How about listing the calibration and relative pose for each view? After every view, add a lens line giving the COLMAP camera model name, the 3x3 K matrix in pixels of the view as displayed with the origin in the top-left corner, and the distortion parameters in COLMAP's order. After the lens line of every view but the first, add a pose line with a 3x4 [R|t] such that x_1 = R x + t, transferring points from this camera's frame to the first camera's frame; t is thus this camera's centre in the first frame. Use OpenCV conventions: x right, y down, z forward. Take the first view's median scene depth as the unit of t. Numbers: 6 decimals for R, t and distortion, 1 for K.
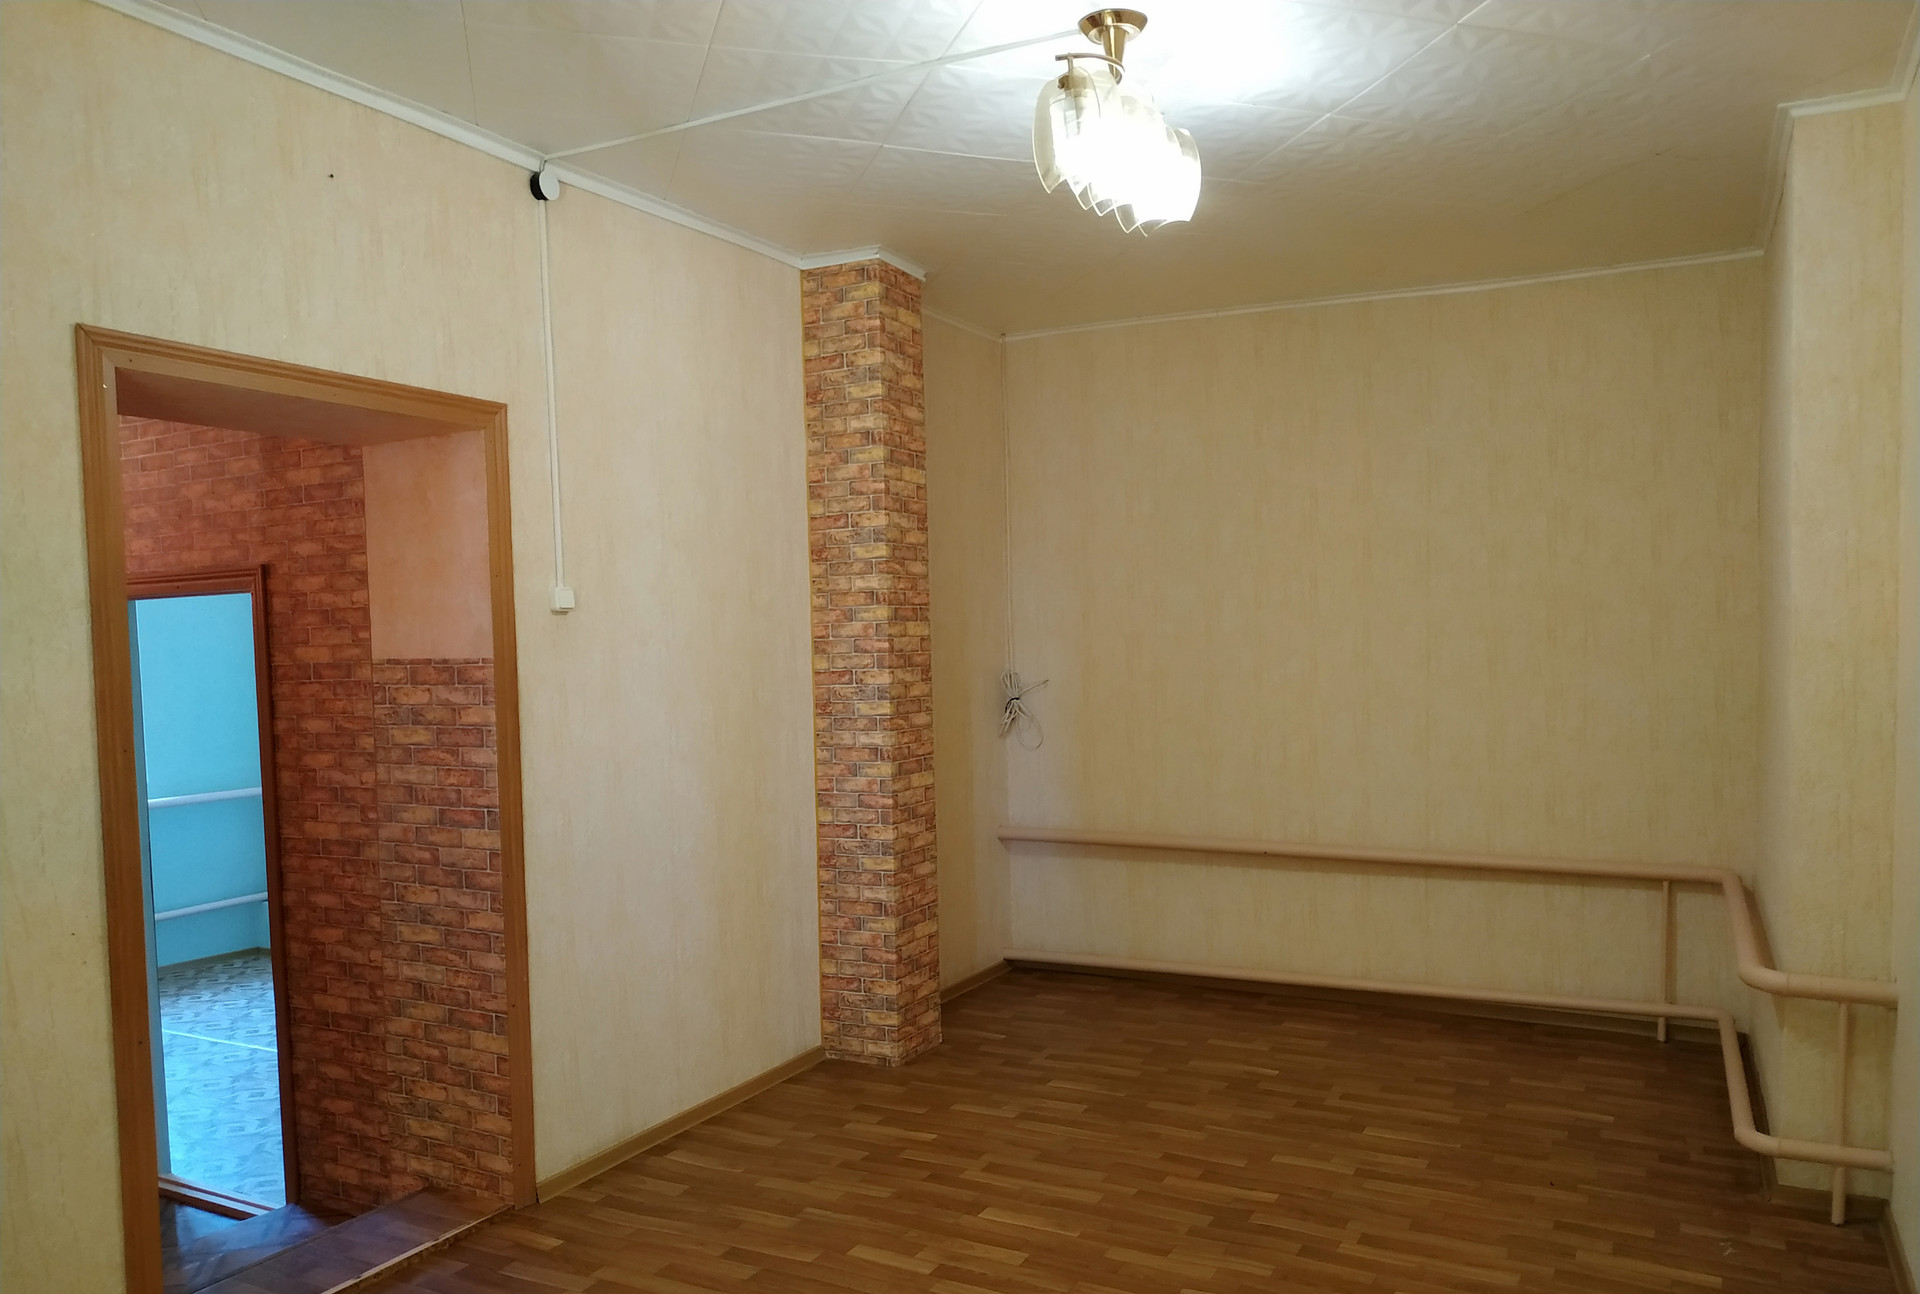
lens RADIAL K [[1374.9, 0, 958.1], [0, 1374.9, 717.1], [0, 0, 1]] dist [0.119130, -0.195102]
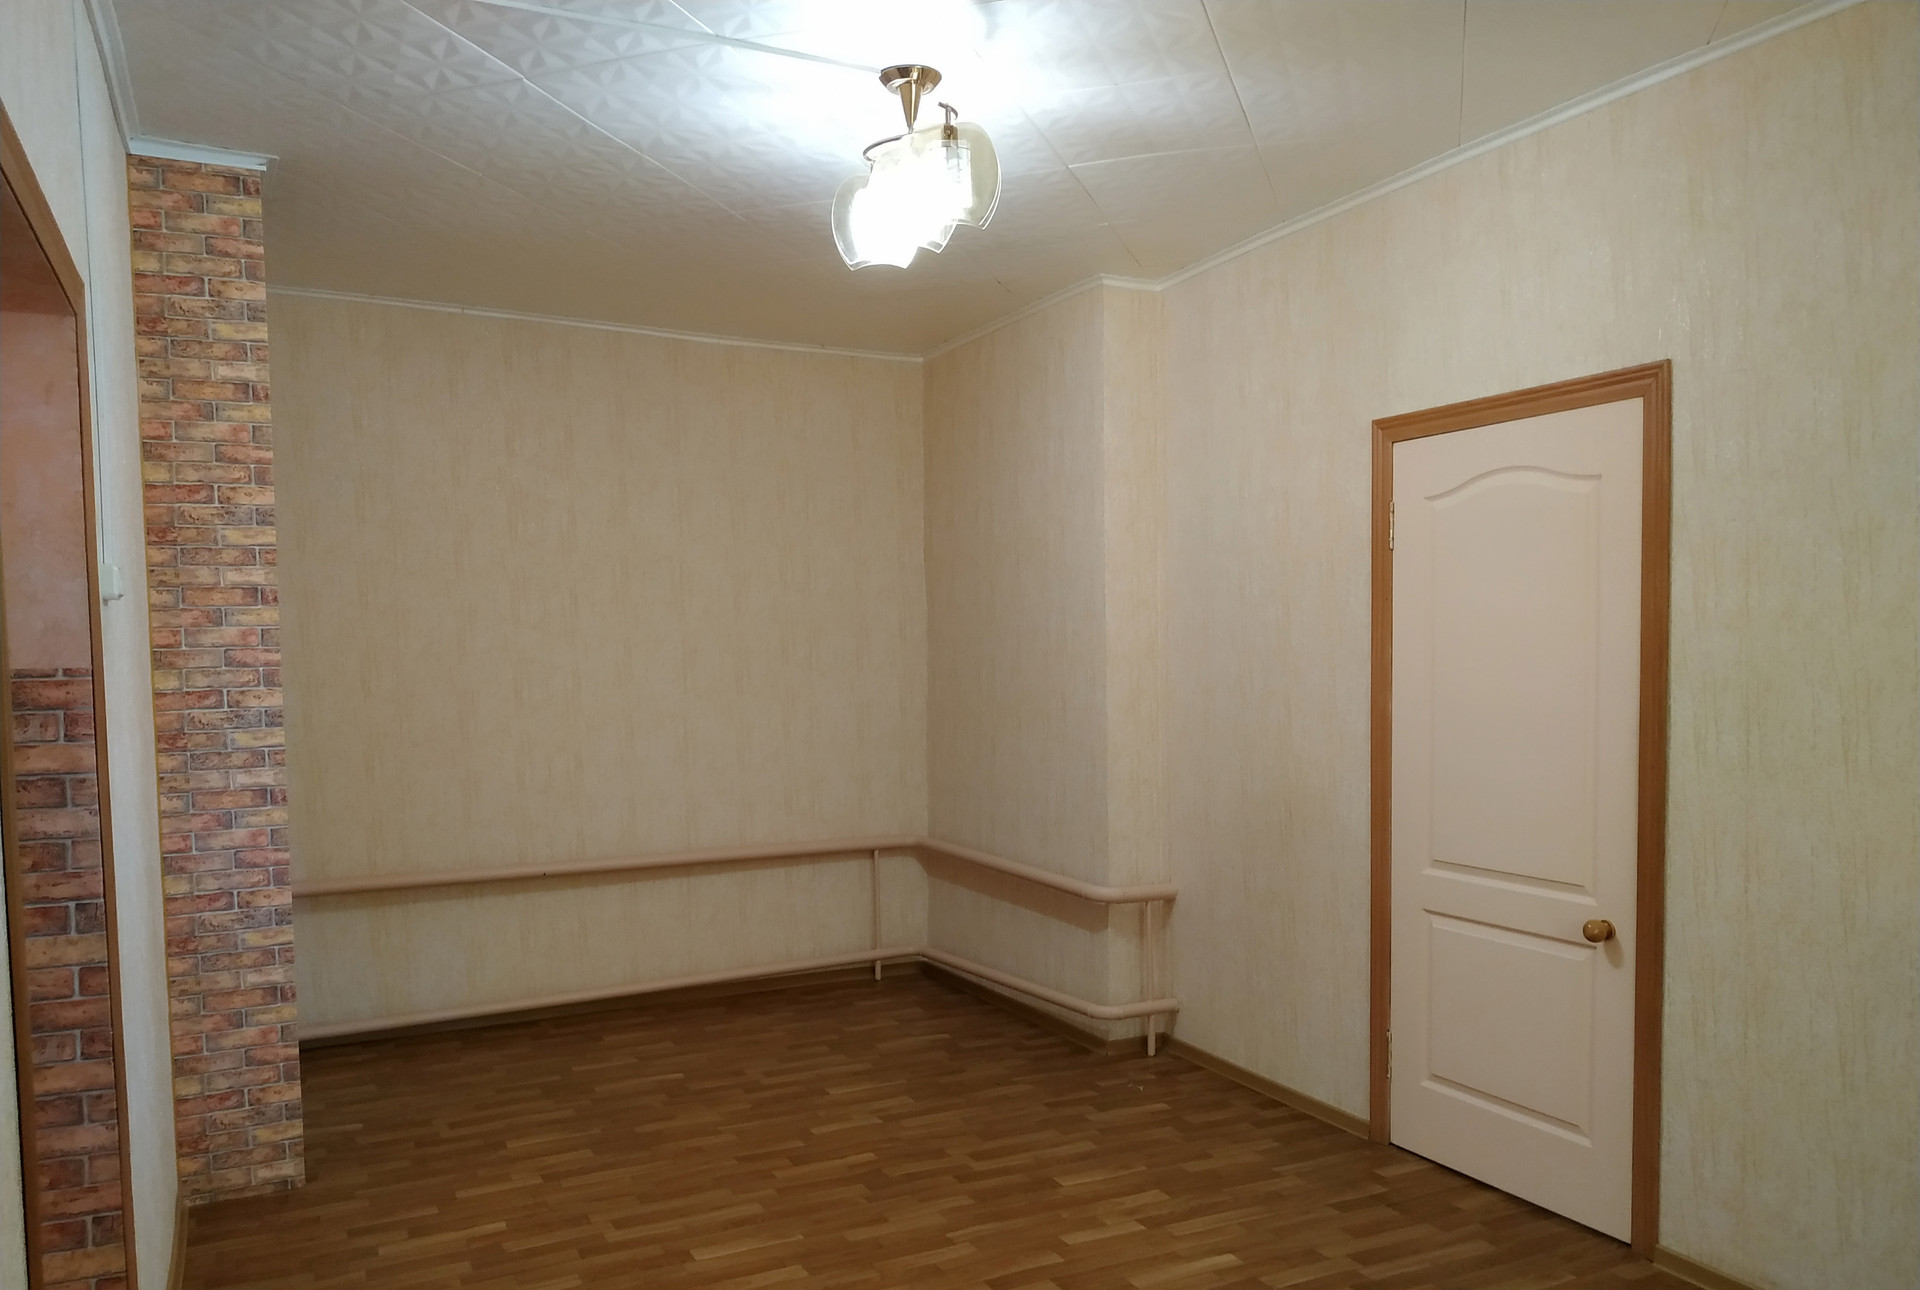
lens RADIAL K [[1400.0, 0, 958.4], [0, 1400.0, 725.3], [0, 0, 1]] dist [-0.009820, -0.000082]
pose [[0.585877, -0.036252, 0.809589, -0.465117], [0.049793, 0.998722, 0.008687, -0.000814], [-0.808869, 0.035223, 0.586934, 0.214502]]
